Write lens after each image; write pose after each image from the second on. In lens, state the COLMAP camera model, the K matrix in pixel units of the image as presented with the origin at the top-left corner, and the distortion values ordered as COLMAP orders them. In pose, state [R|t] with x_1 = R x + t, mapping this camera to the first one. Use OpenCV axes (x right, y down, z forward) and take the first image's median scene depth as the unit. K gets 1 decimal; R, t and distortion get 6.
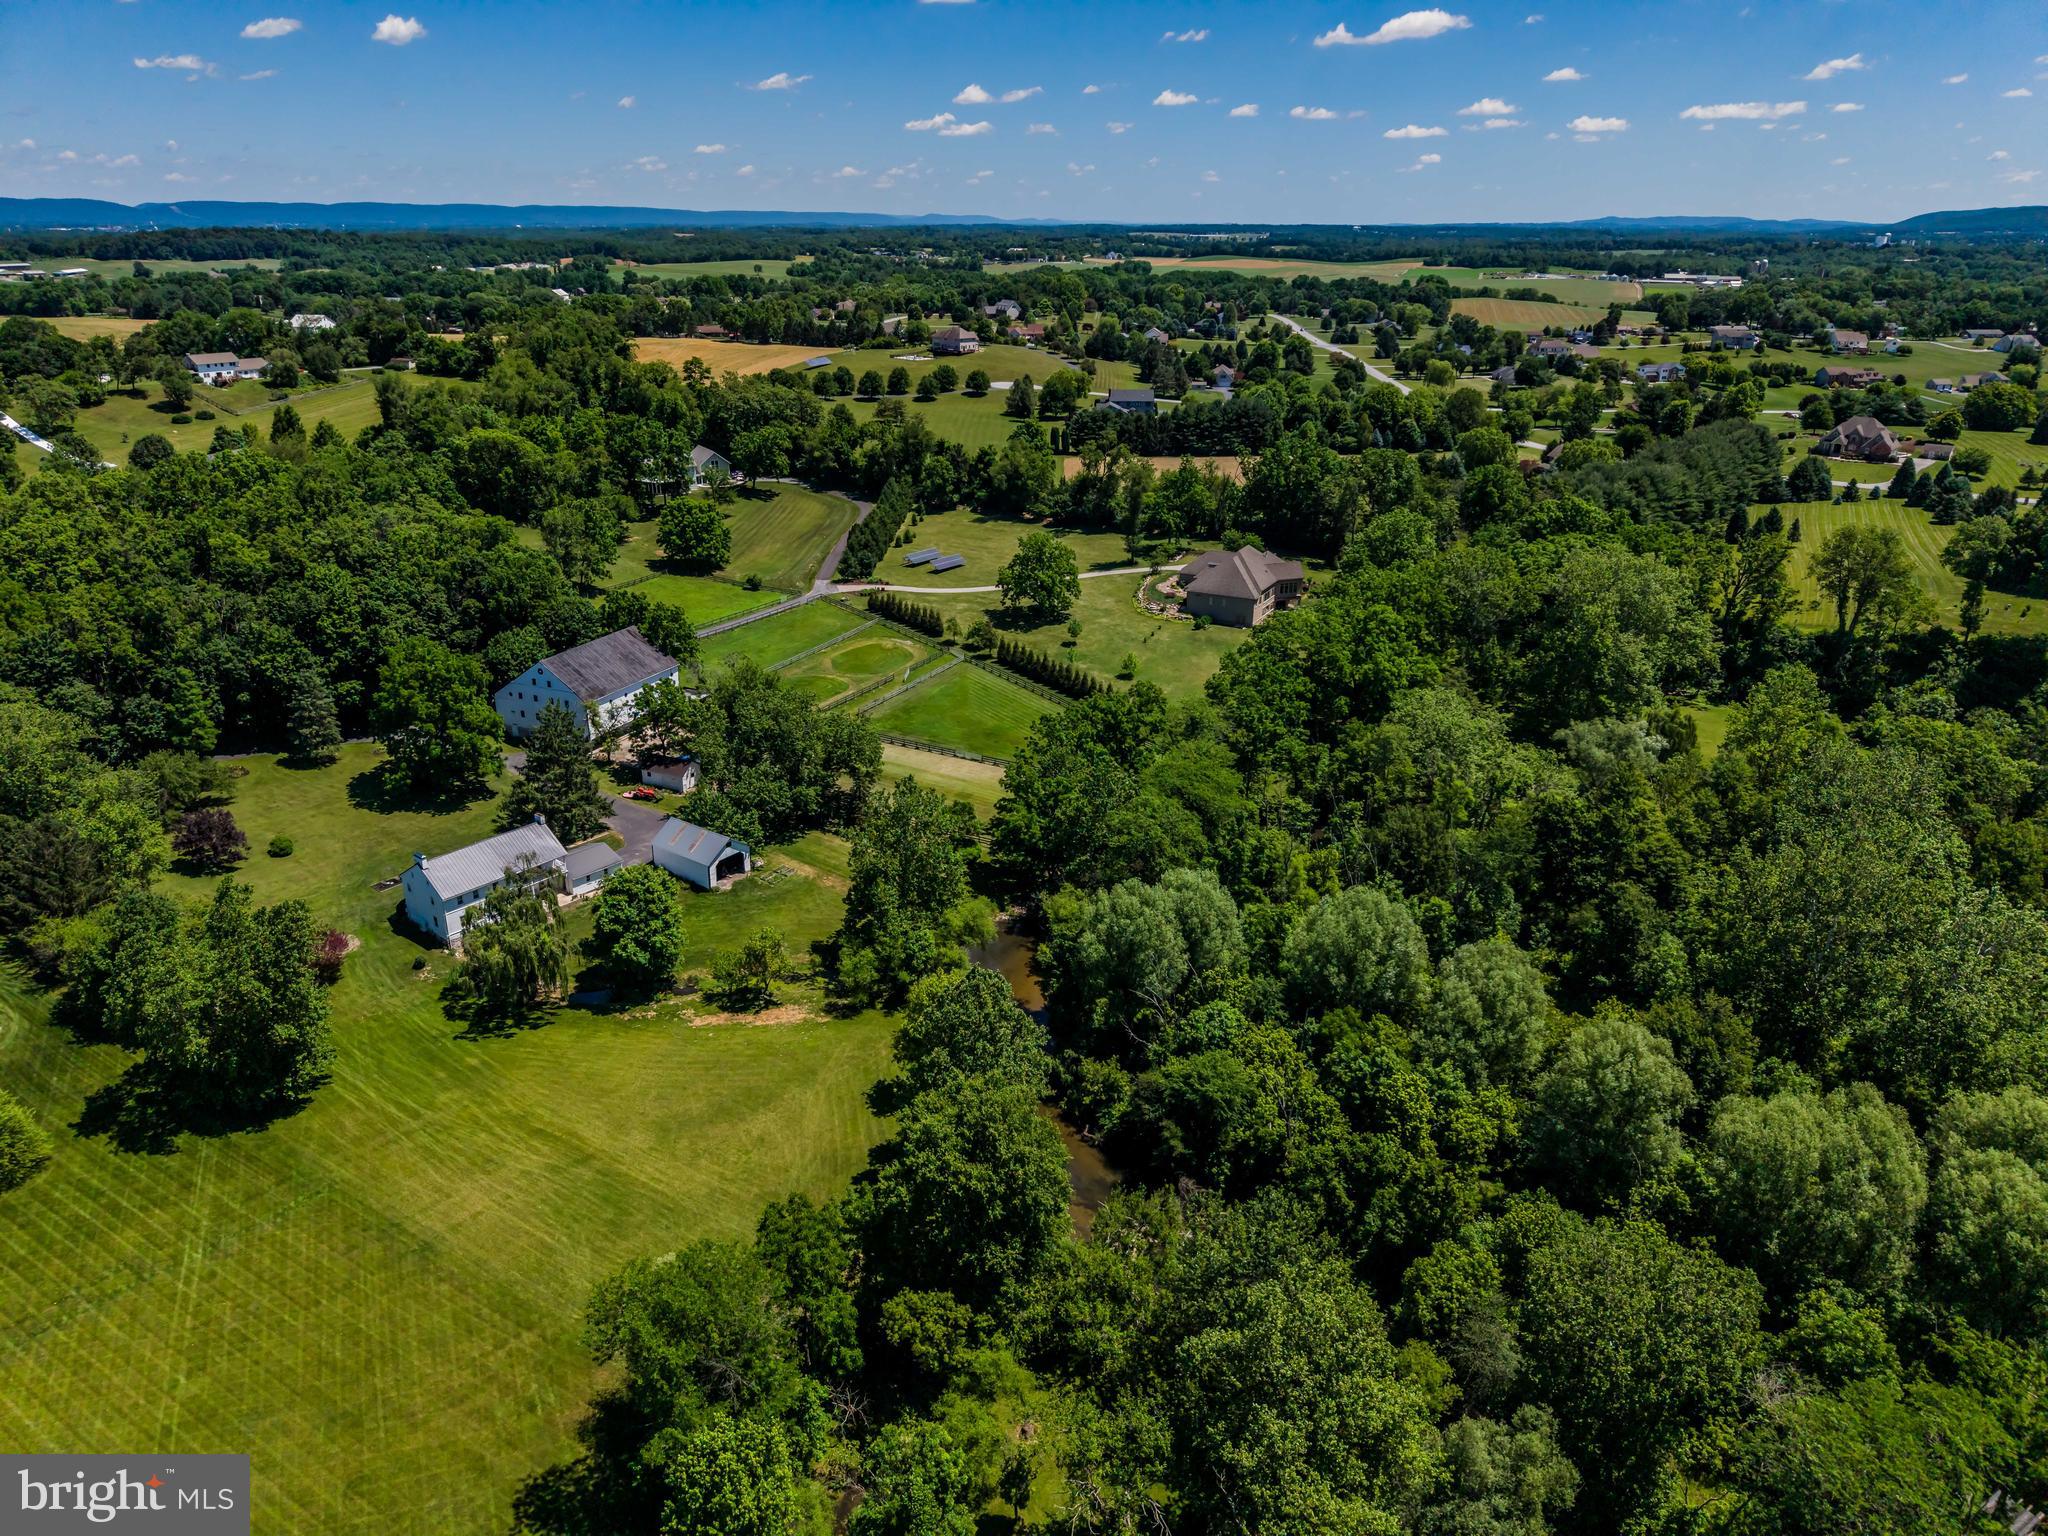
lens RADIAL K [[1371.5, 0, 1018.4], [0, 1371.5, 775.1], [0, 0, 1]] dist [0.019187, -0.017364]
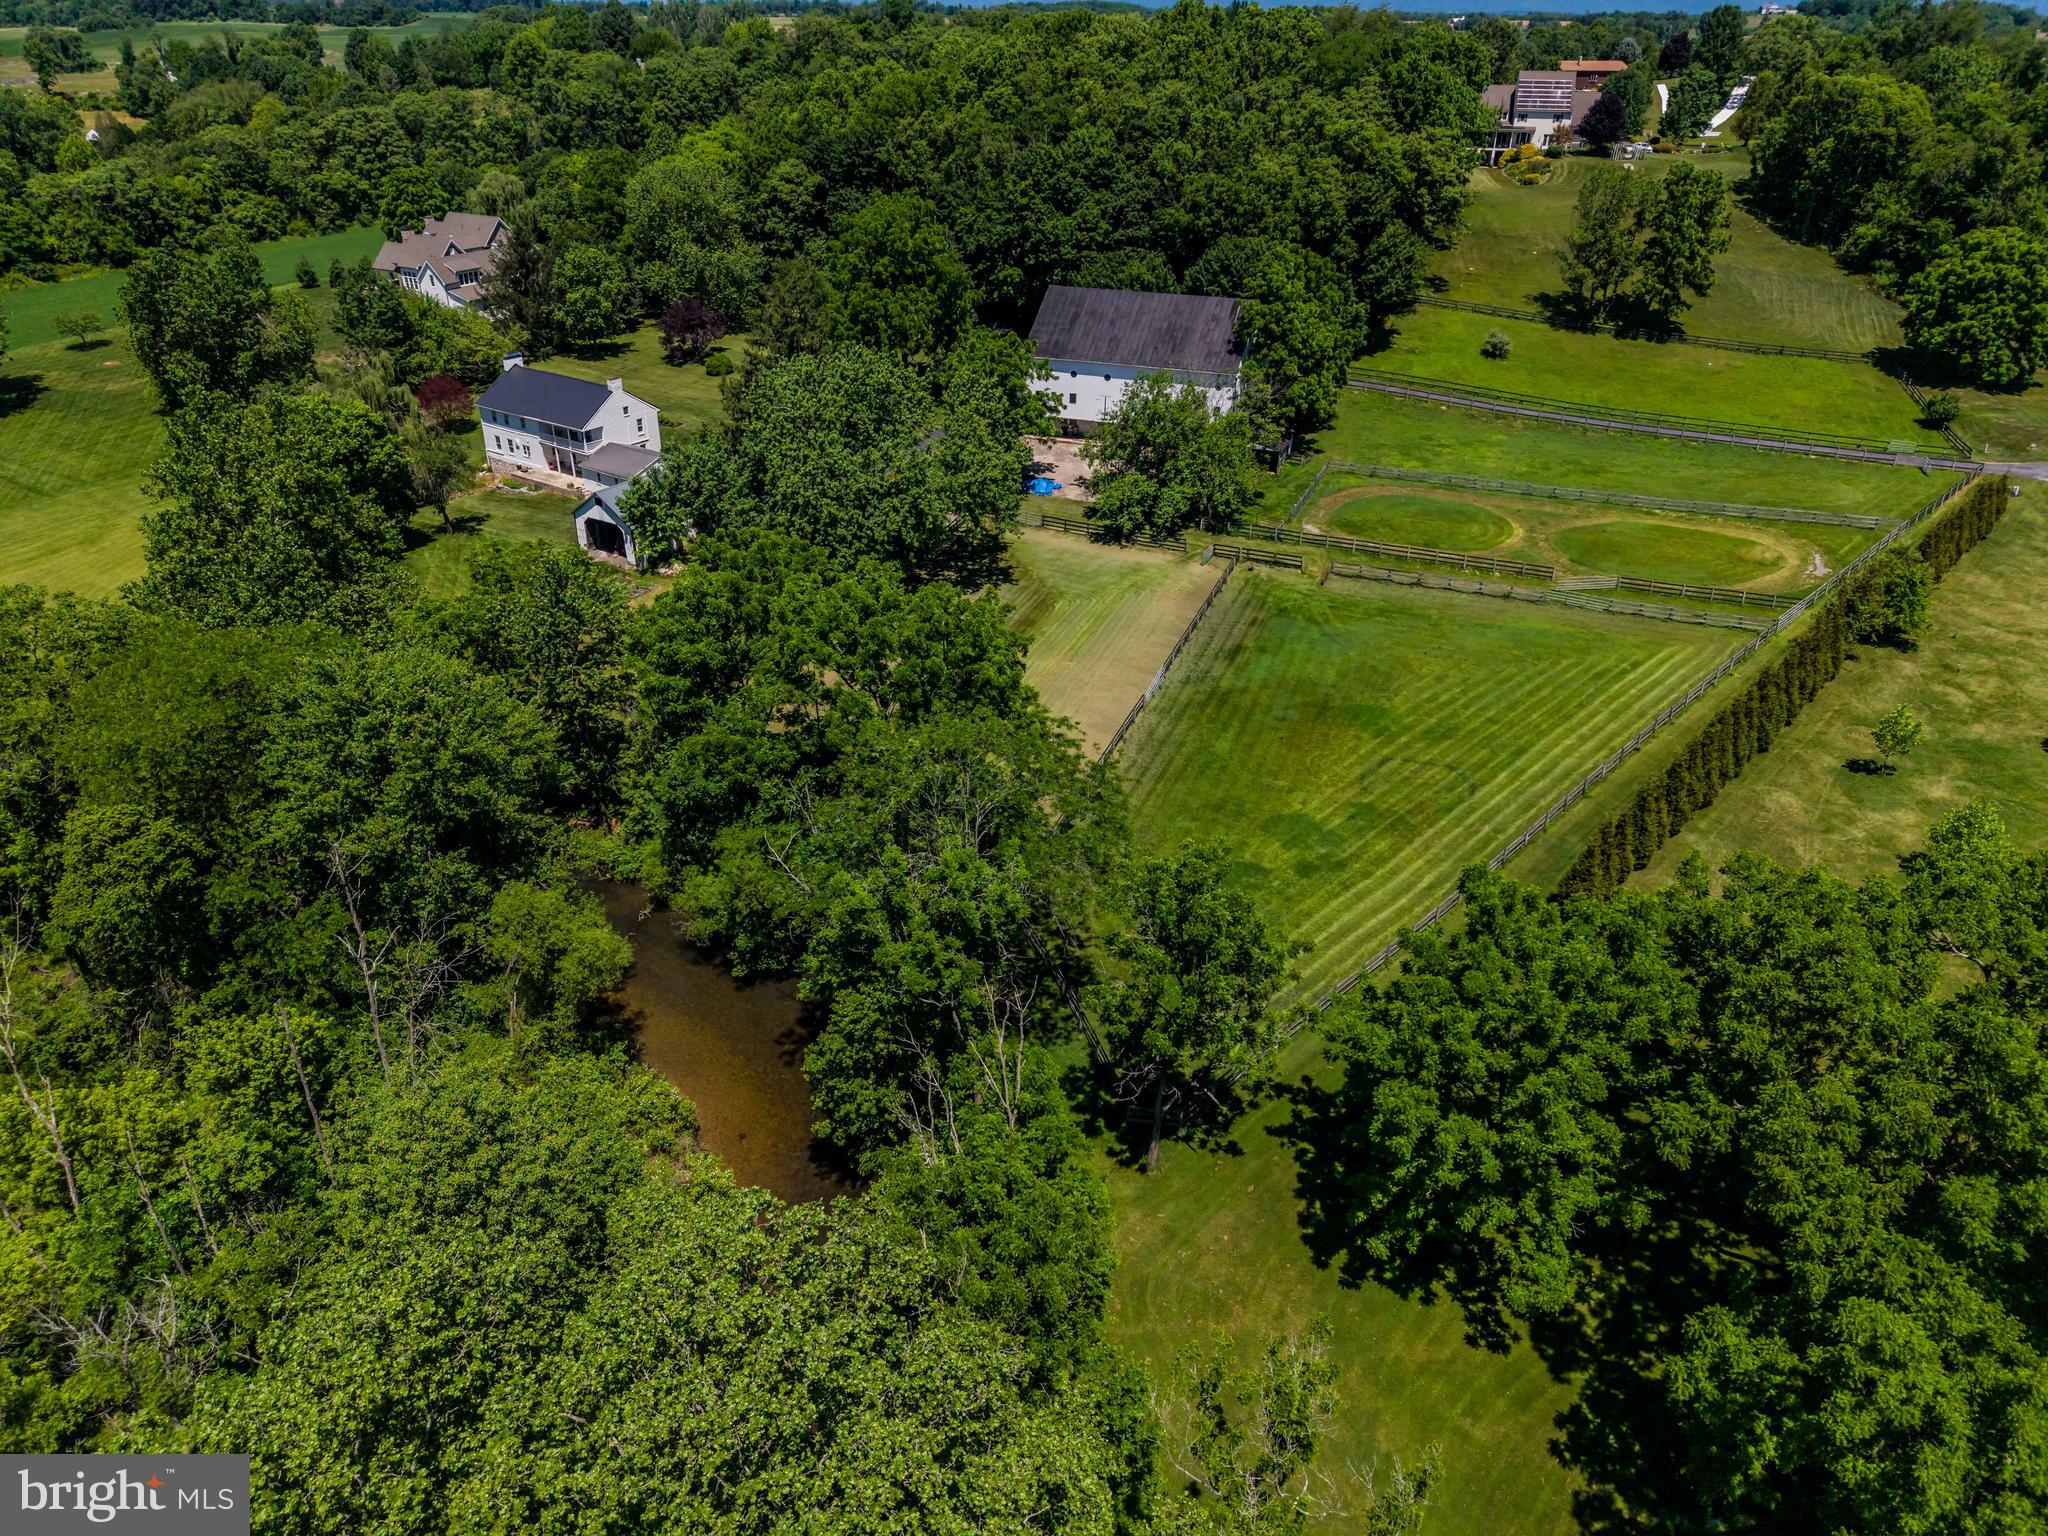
lens RADIAL K [[1371.5, 0, 1021.3], [0, 1371.5, 768.6], [0, 0, 1]] dist [0.019187, -0.017364]
pose [[0.079524, 0.479675, -0.873835, 0.113390], [-0.382804, 0.824092, 0.417532, -0.050375], [0.920400, 0.301304, 0.249157, 0.271392]]
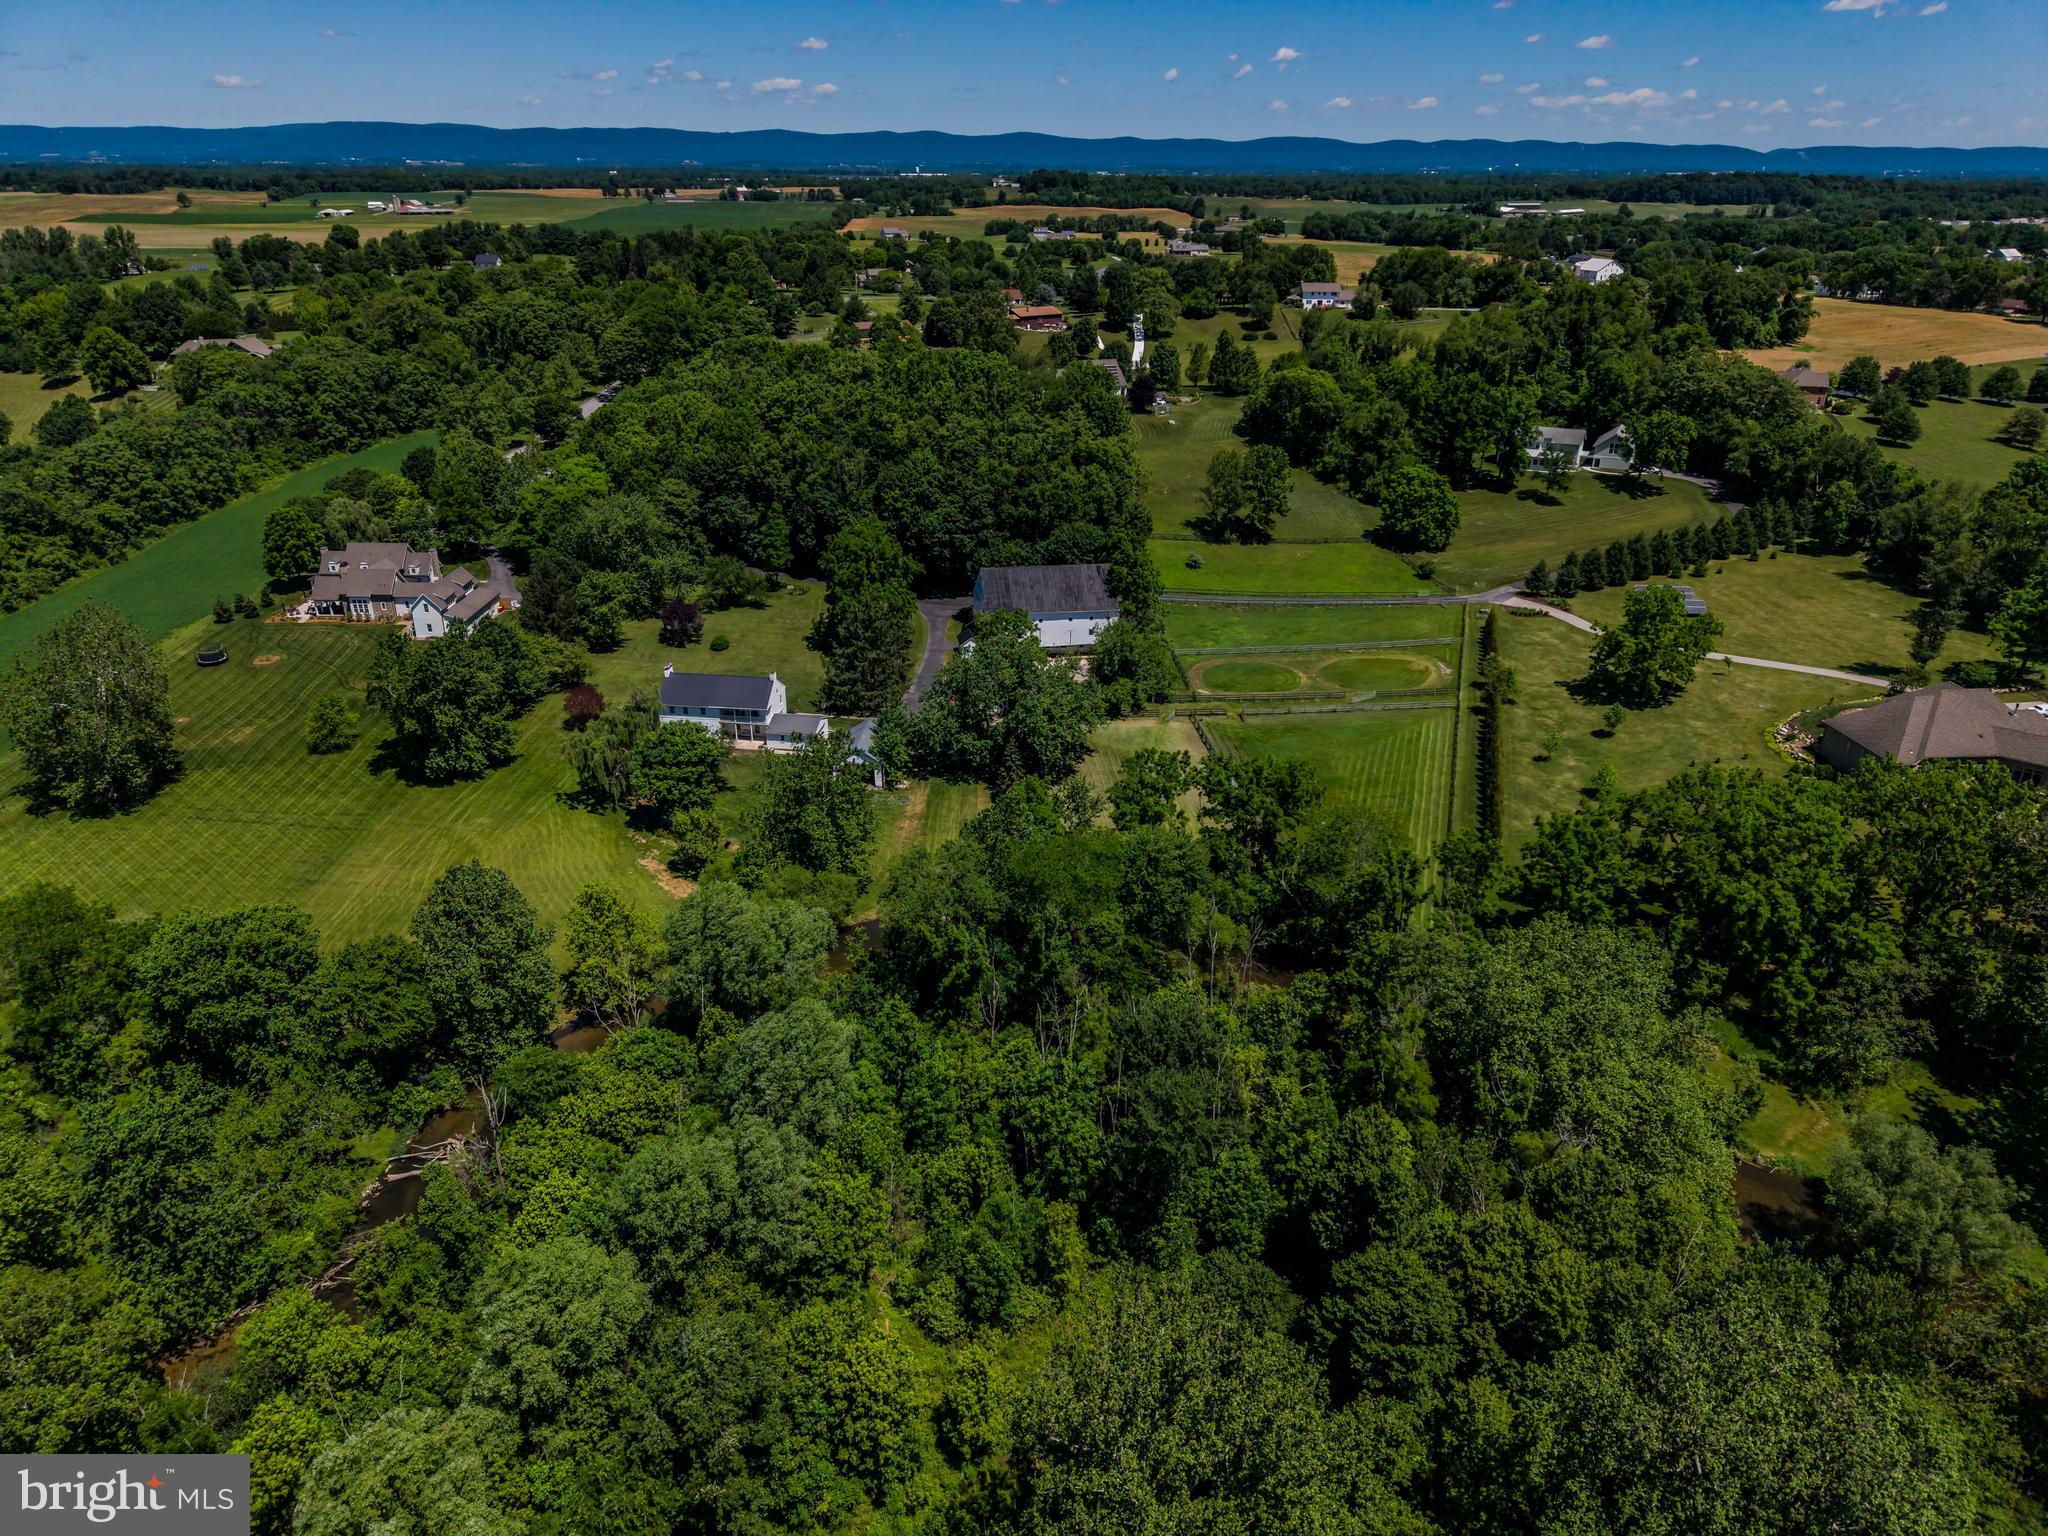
lens RADIAL K [[1371.5, 0, 1020.0], [0, 1371.5, 769.7], [0, 0, 1]] dist [0.019187, -0.017364]
pose [[0.538917, 0.342409, -0.769626, 0.172488], [-0.319572, 0.928461, 0.189301, -0.045430], [0.779386, 0.143934, 0.609787, 0.116776]]
